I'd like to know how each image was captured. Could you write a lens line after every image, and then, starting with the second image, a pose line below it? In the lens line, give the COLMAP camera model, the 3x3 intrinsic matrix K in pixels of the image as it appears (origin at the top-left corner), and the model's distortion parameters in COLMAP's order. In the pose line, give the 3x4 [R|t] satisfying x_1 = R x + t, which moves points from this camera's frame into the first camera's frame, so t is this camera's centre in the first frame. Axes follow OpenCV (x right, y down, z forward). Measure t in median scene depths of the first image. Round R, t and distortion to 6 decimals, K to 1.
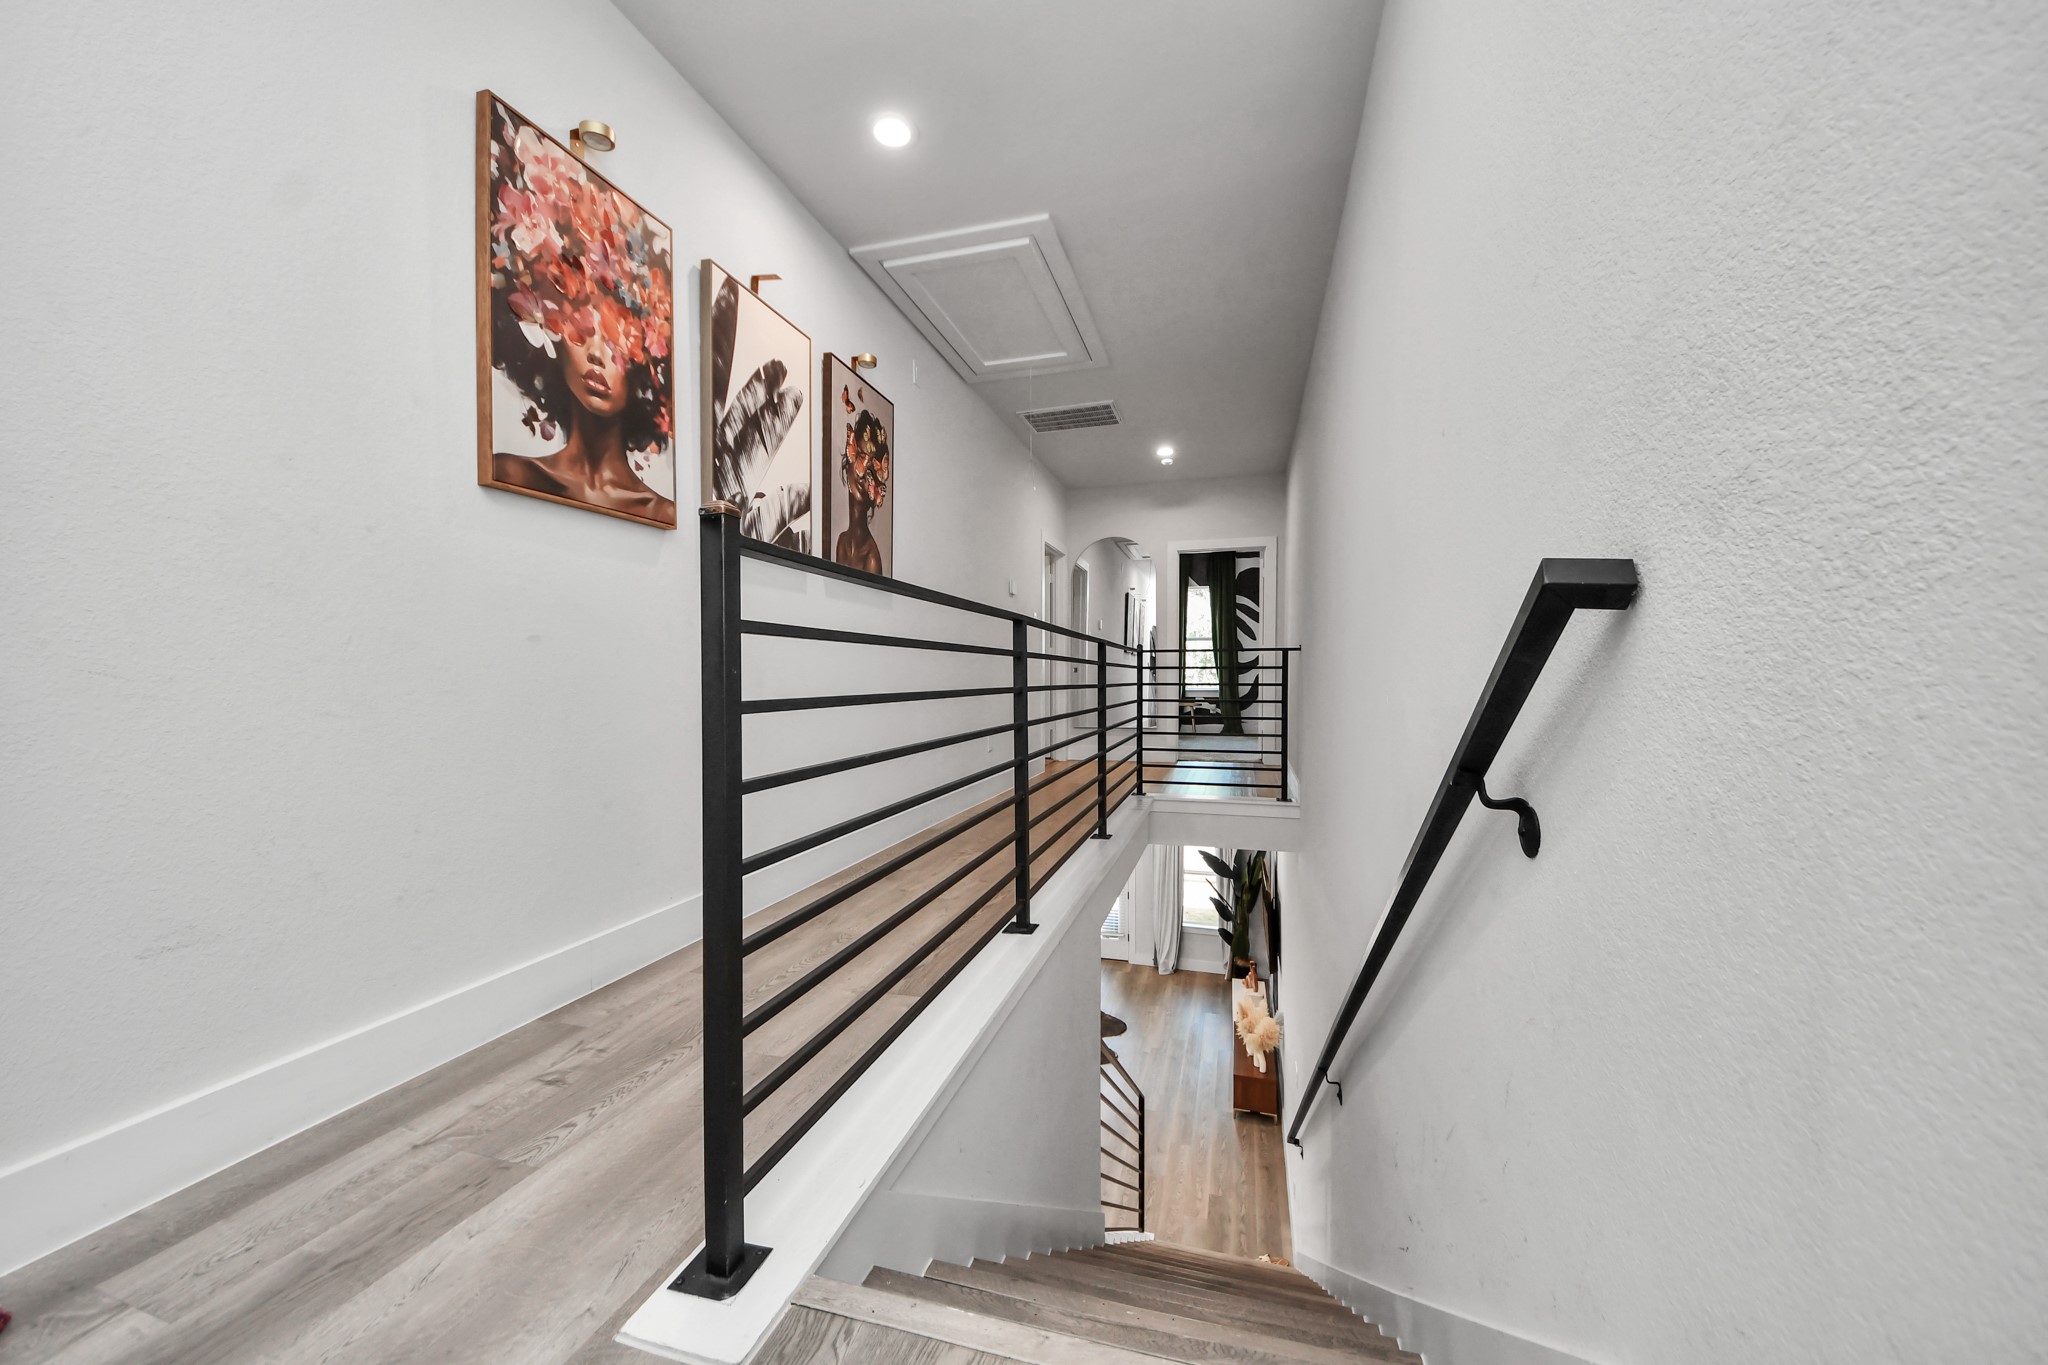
lens RADIAL K [[736.9, 0, 1027.5], [0, 736.9, 680.8], [0, 0, 1]] dist [0.006459, -0.009349]
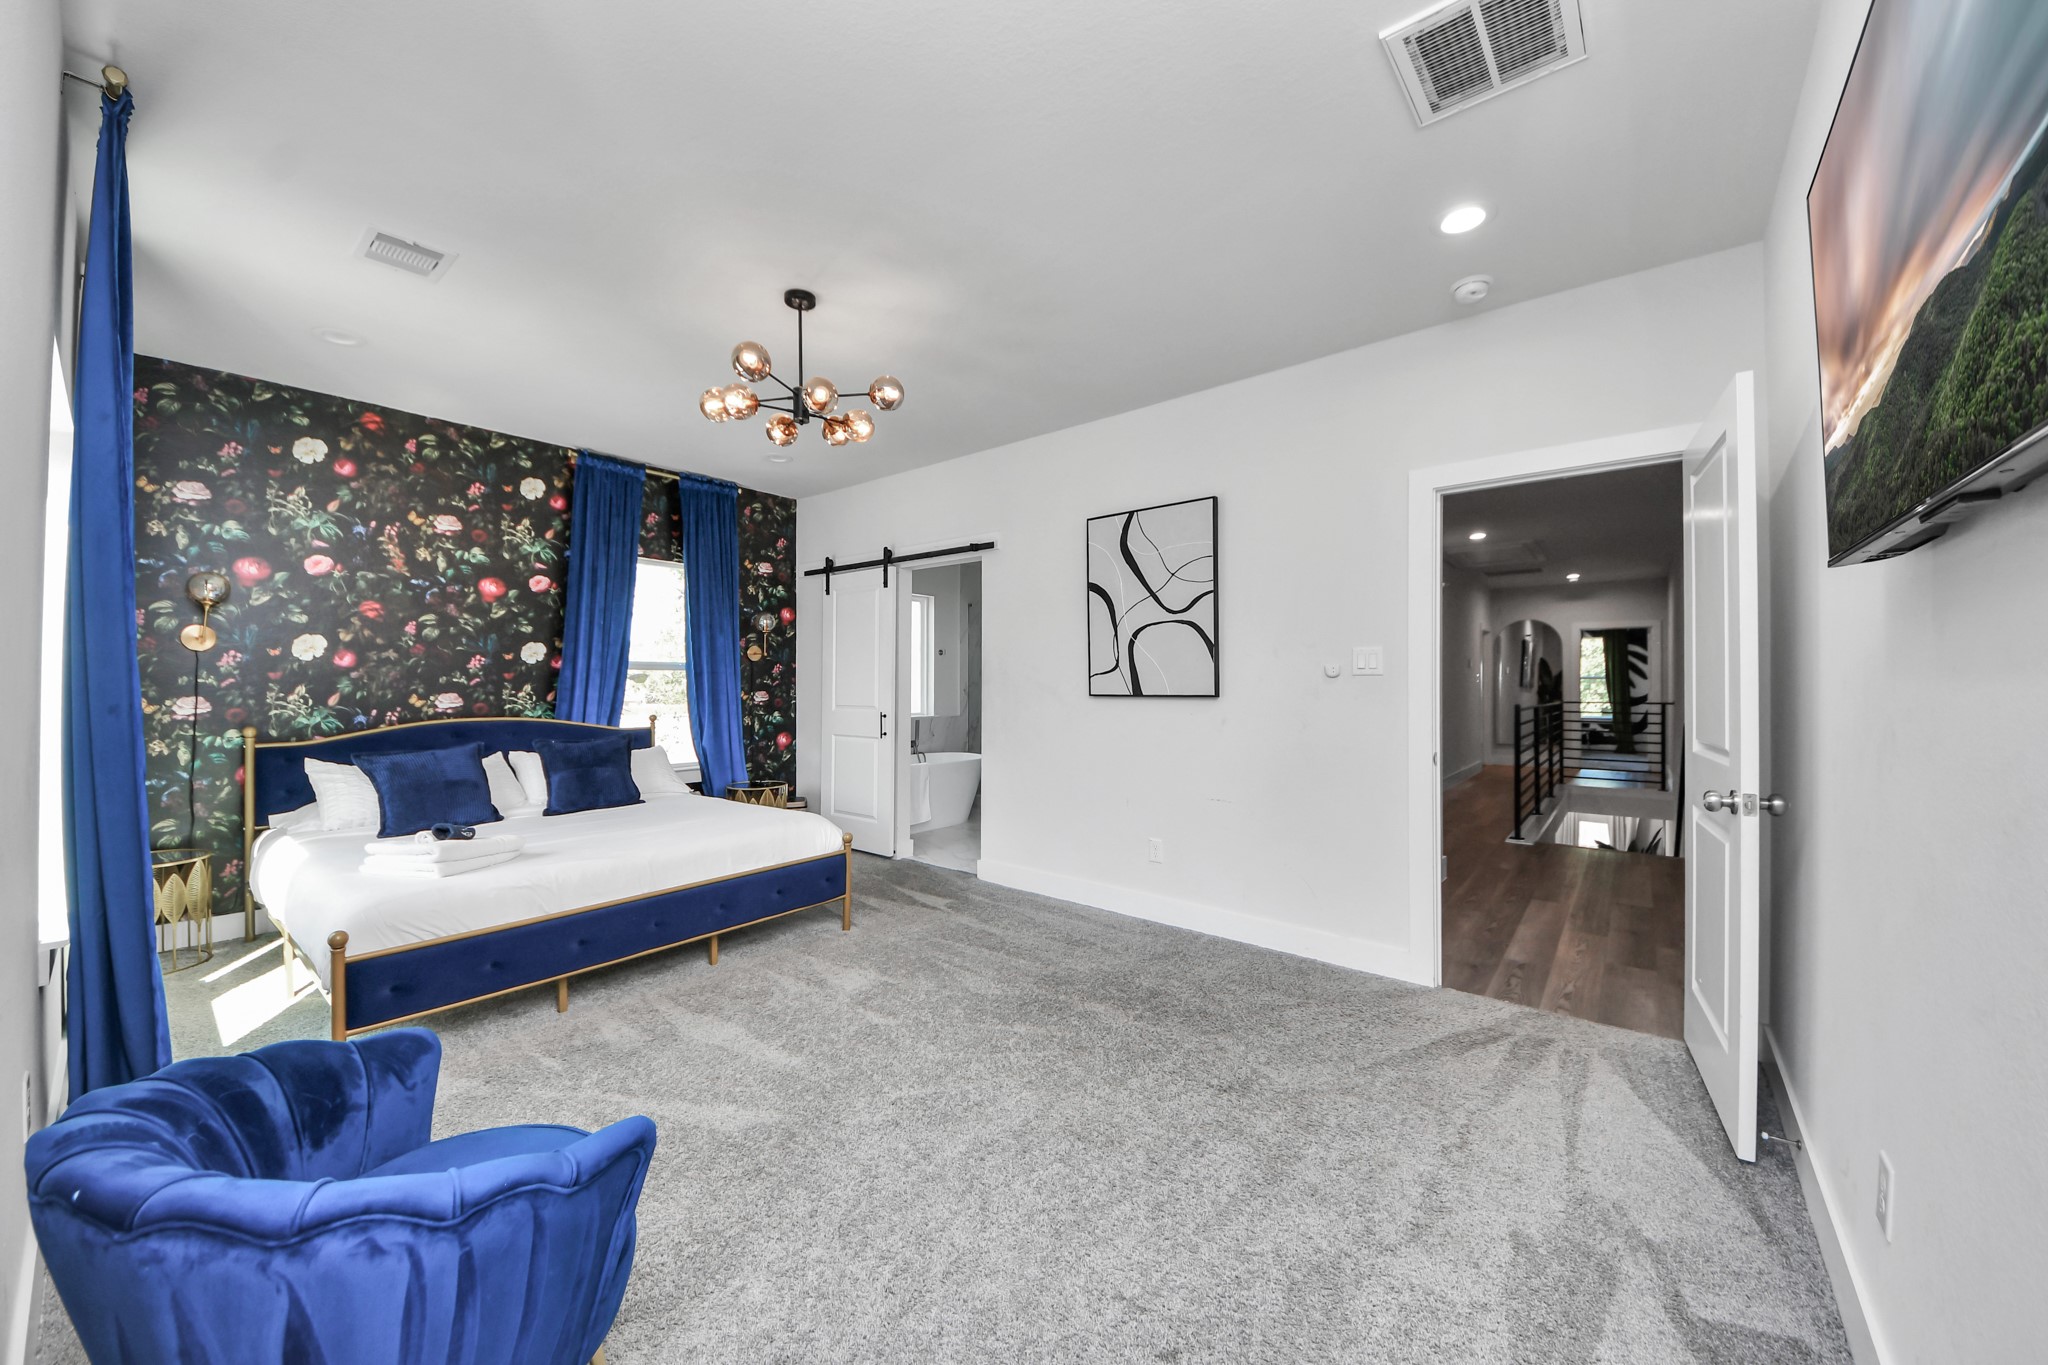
lens RADIAL K [[736.9, 0, 1016.5], [0, 736.9, 680.9], [0, 0, 1]] dist [0.006459, -0.009349]
pose [[0.914473, 0.000214, -0.404648, -0.171746], [-0.003483, 0.999967, -0.007342, -0.039044], [0.404633, 0.008124, 0.914443, -0.602600]]
